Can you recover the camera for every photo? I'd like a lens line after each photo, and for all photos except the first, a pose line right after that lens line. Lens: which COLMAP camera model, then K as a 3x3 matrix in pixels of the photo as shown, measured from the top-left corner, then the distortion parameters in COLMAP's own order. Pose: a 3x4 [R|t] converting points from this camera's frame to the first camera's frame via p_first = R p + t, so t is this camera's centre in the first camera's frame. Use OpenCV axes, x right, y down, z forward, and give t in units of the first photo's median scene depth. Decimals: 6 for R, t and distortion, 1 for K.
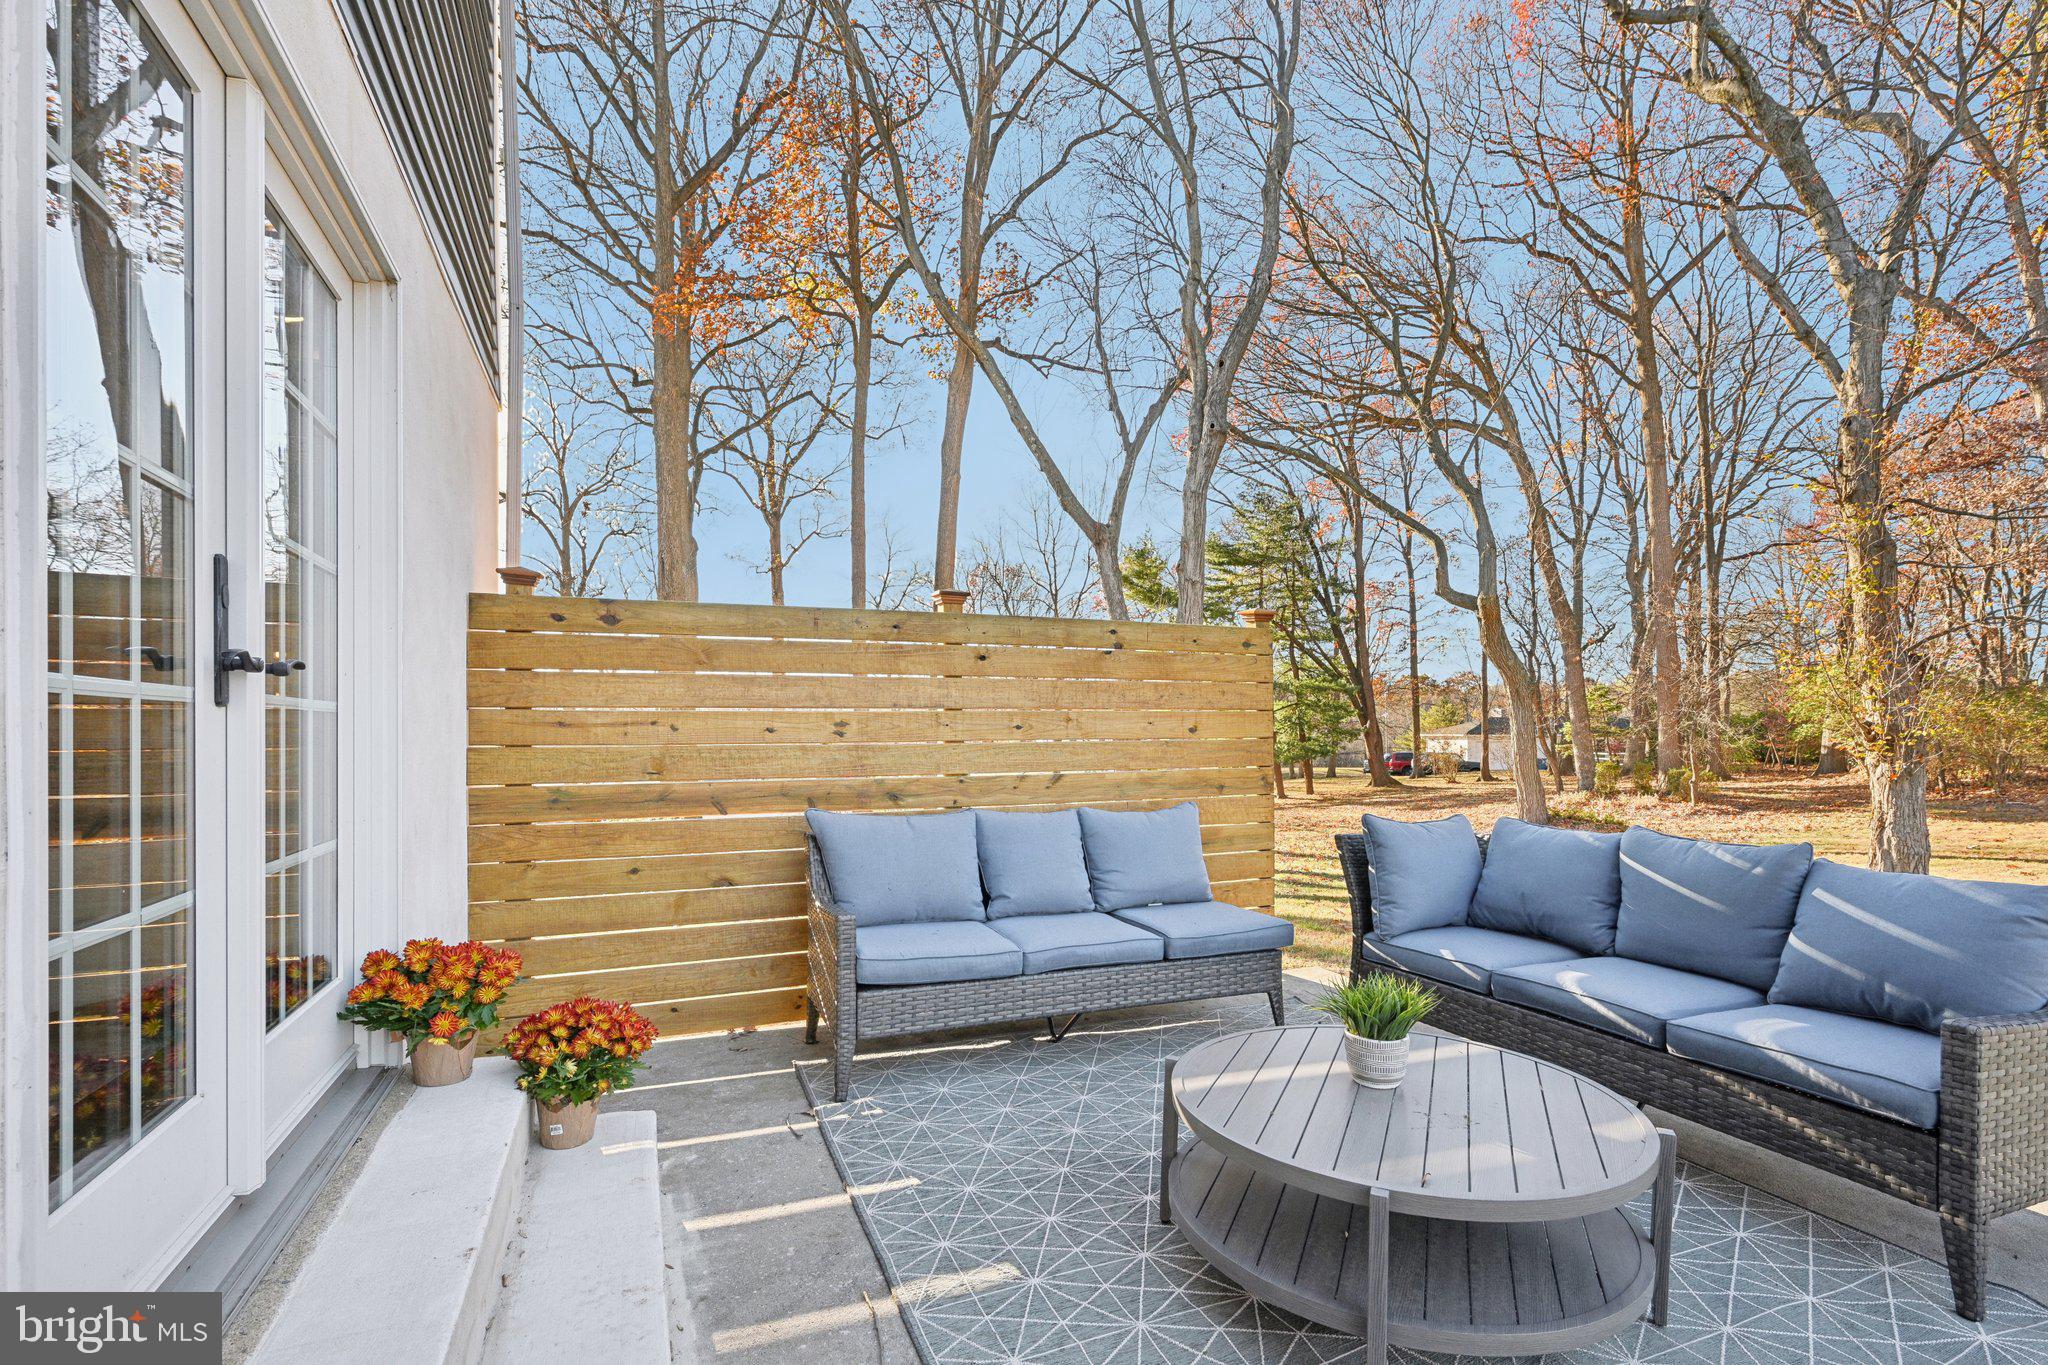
lens RADIAL K [[921.3, 0, 1027.4], [0, 921.3, 729.3], [0, 0, 1]] dist [-0.002864, 0.001247]
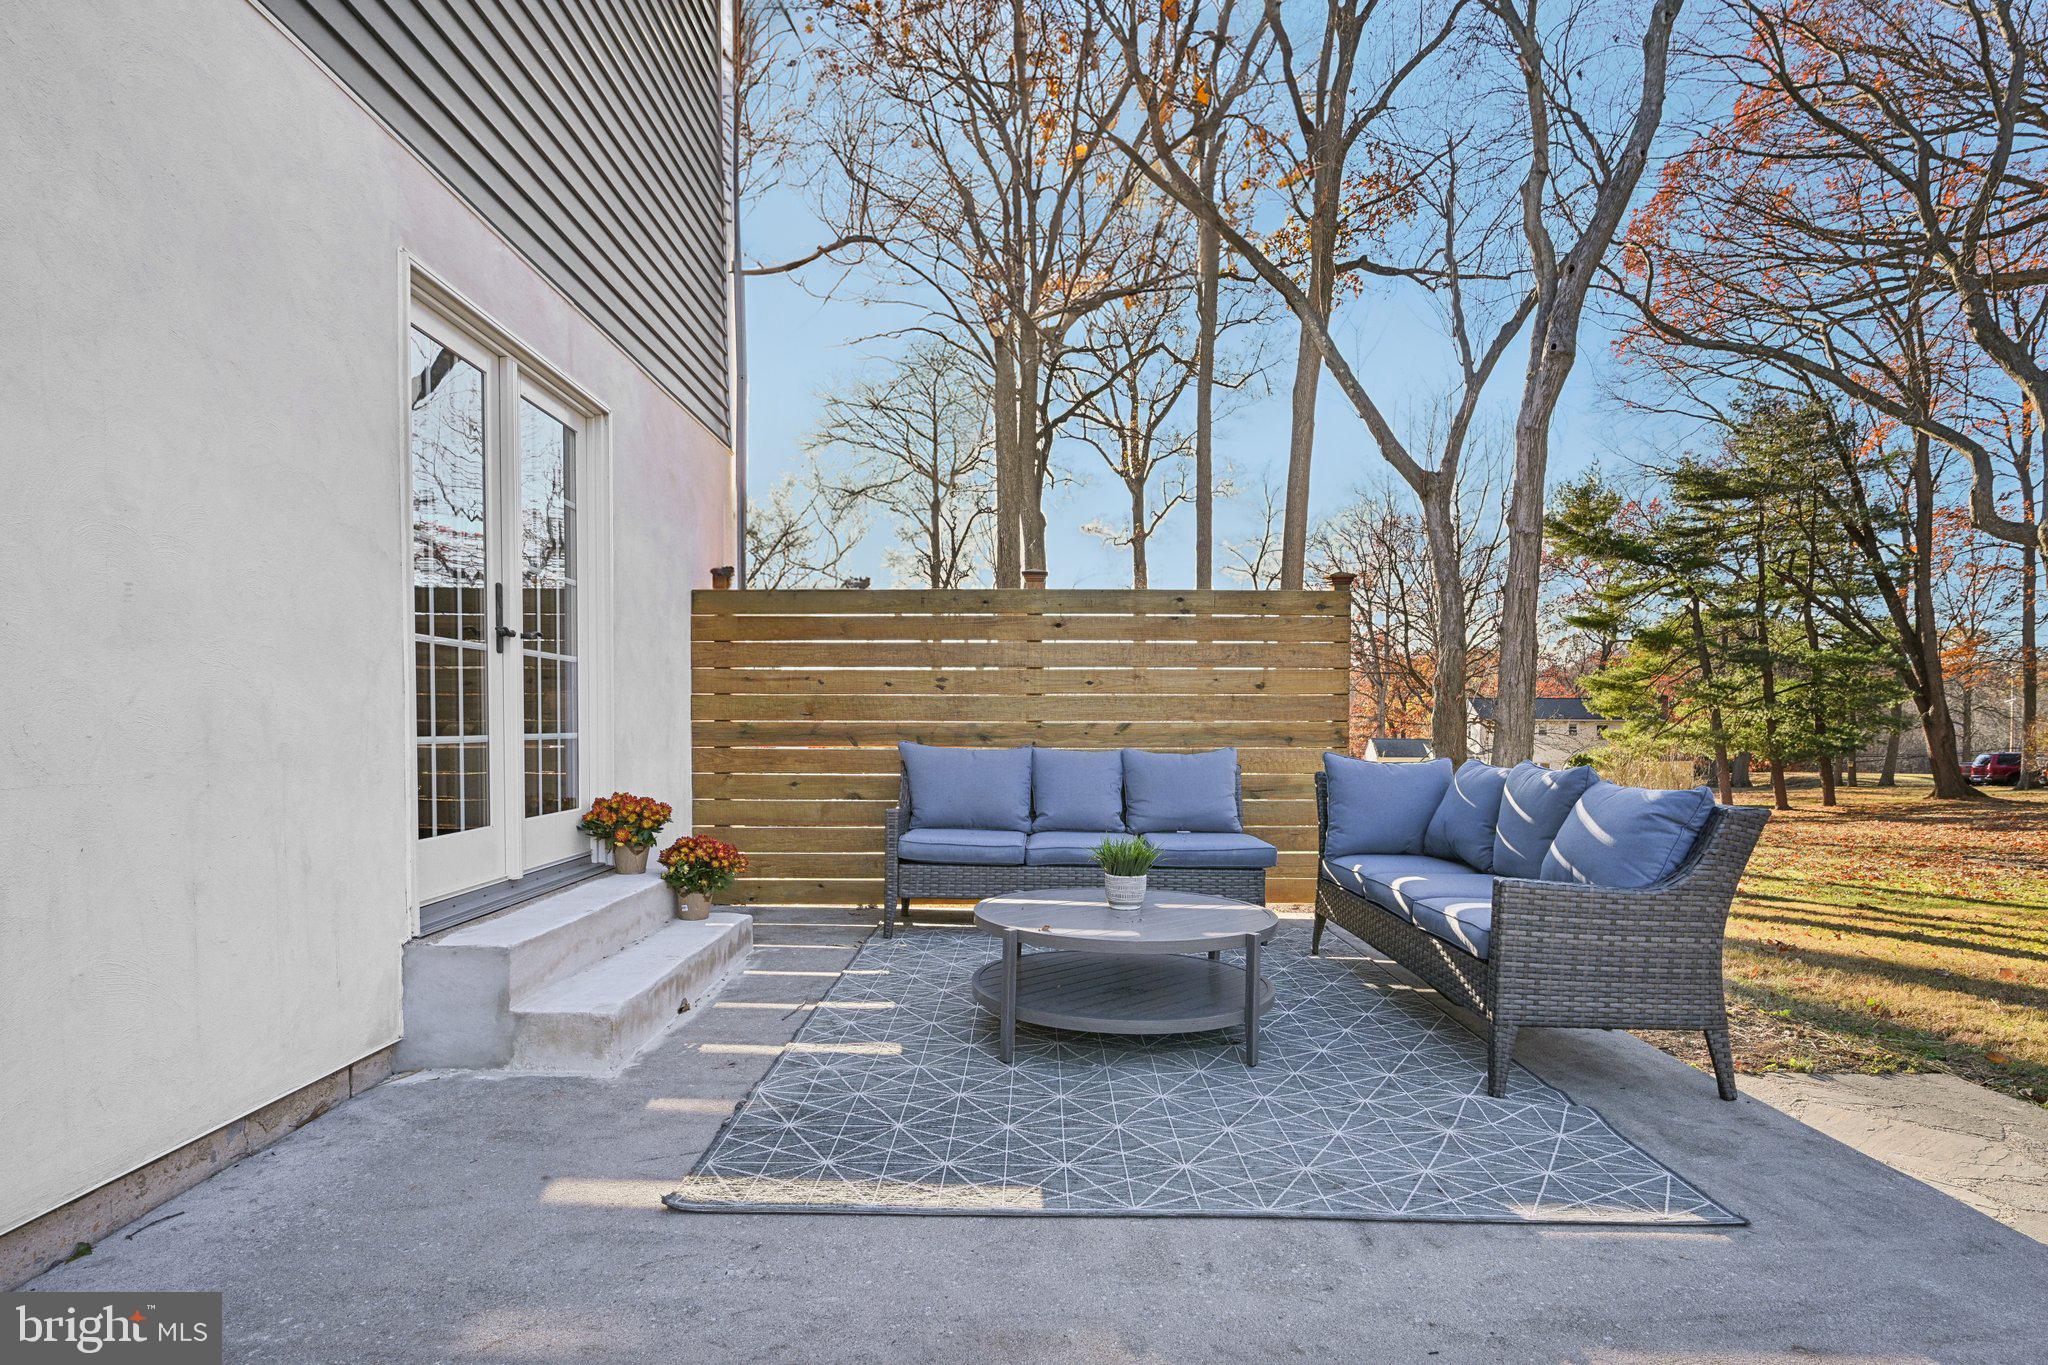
lens RADIAL K [[1064.9, 0, 1030.9], [0, 1064.9, 748.7], [0, 0, 1]] dist [0.003263, -0.002682]
pose [[0.923469, 0.017374, -0.383279, 0.086506], [-0.006519, 0.999541, 0.029601, 0.008190], [0.383617, -0.024836, 0.923158, -0.058908]]
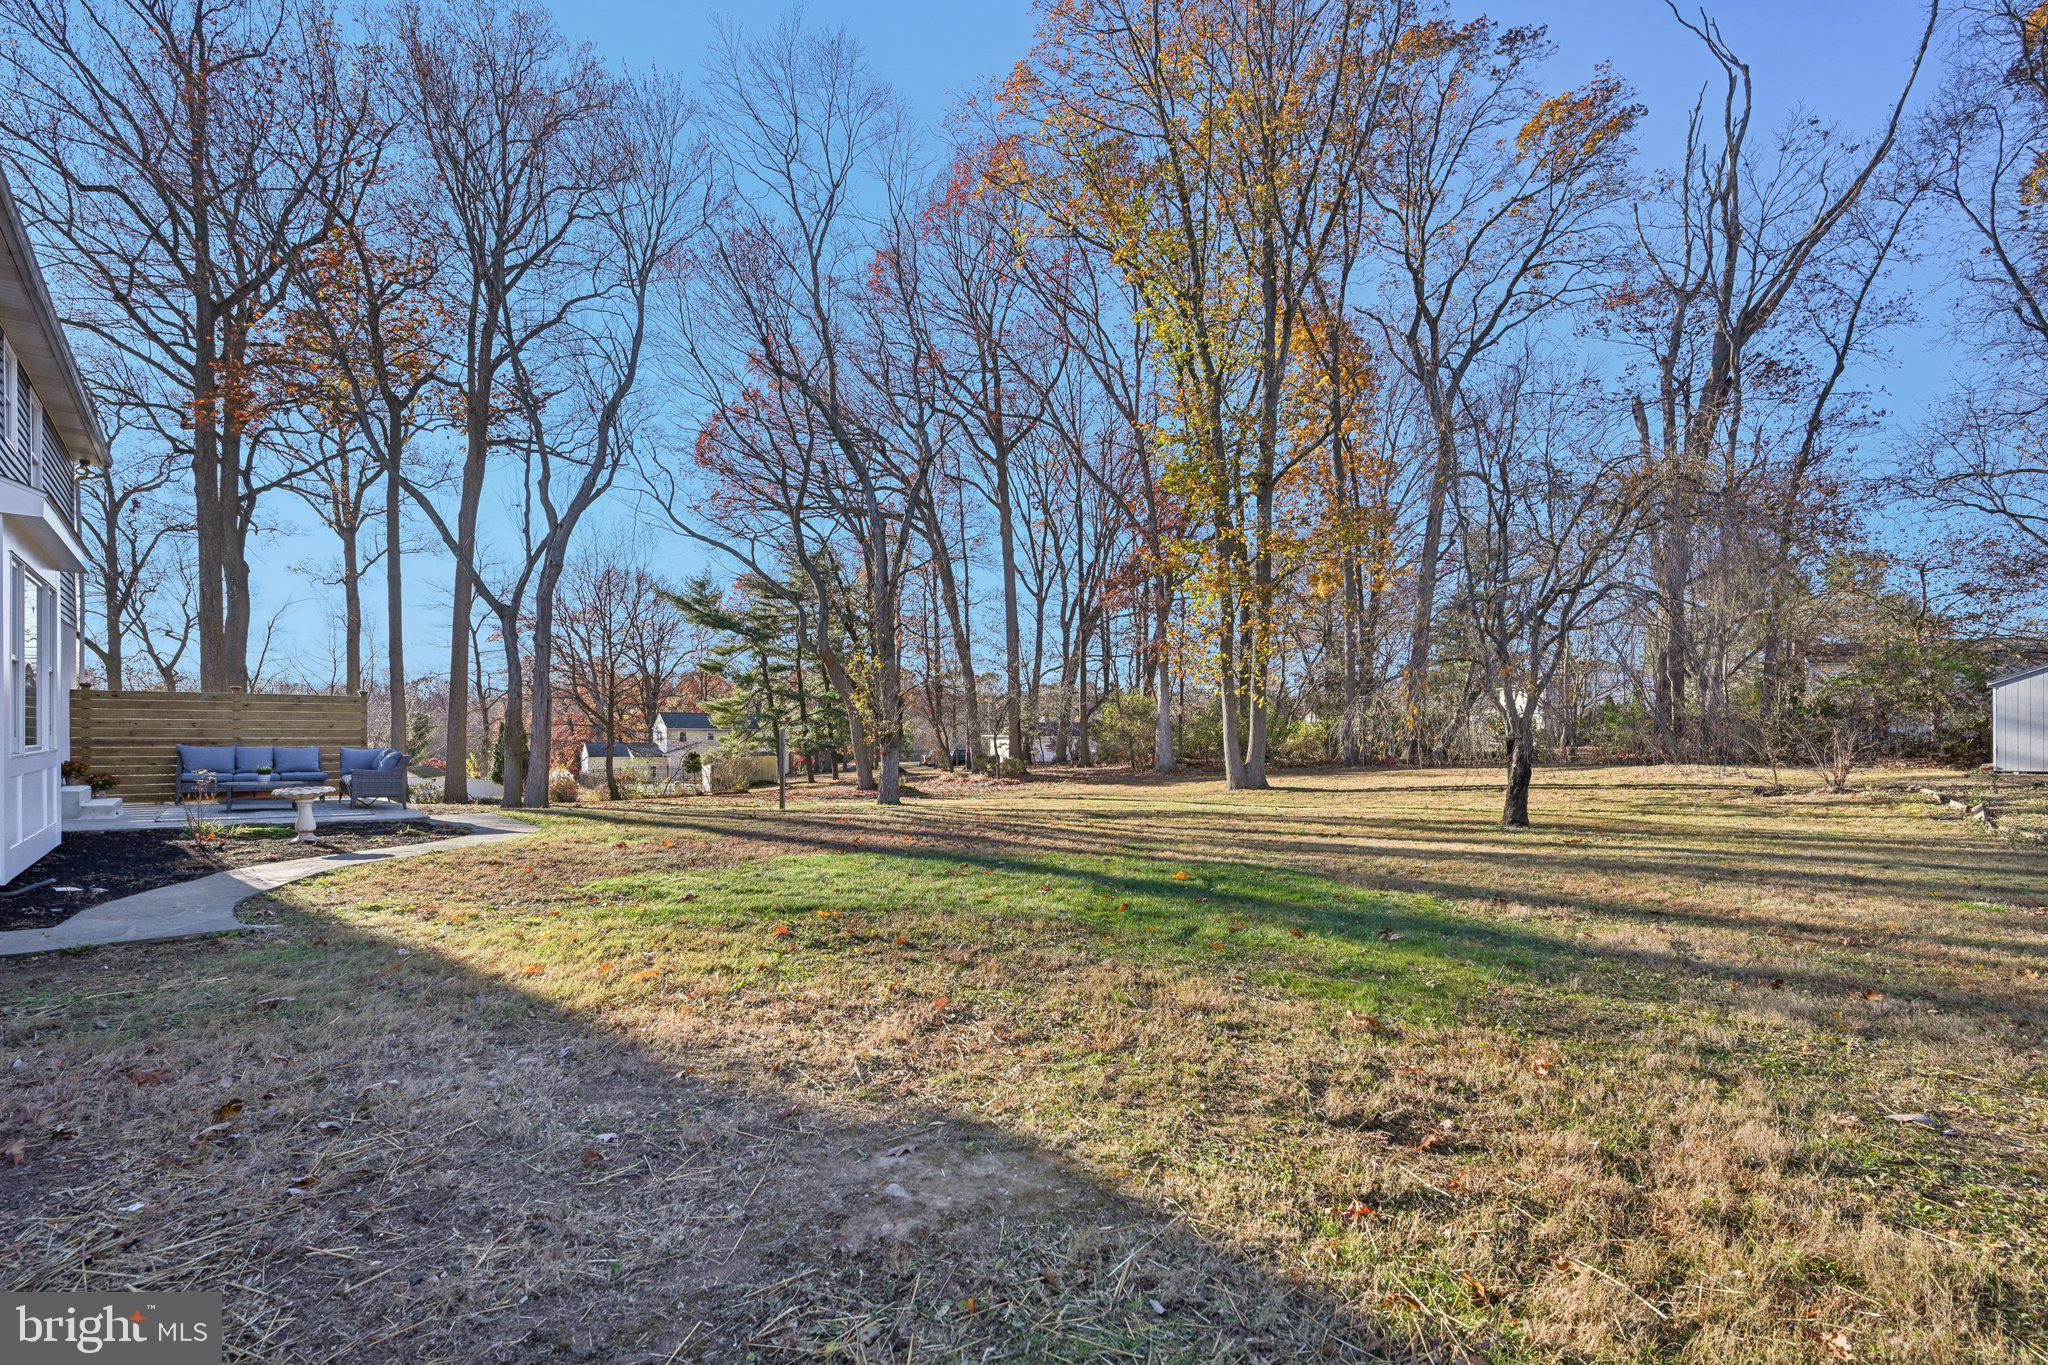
lens RADIAL K [[921.3, 0, 1027.4], [0, 921.3, 744.1], [0, 0, 1]] dist [-0.002864, 0.001247]
pose [[0.950470, 0.005362, 0.310770, 0.334685], [-0.010448, 0.999837, 0.014702, -0.002061], [-0.310640, -0.017220, 0.950372, -0.650679]]
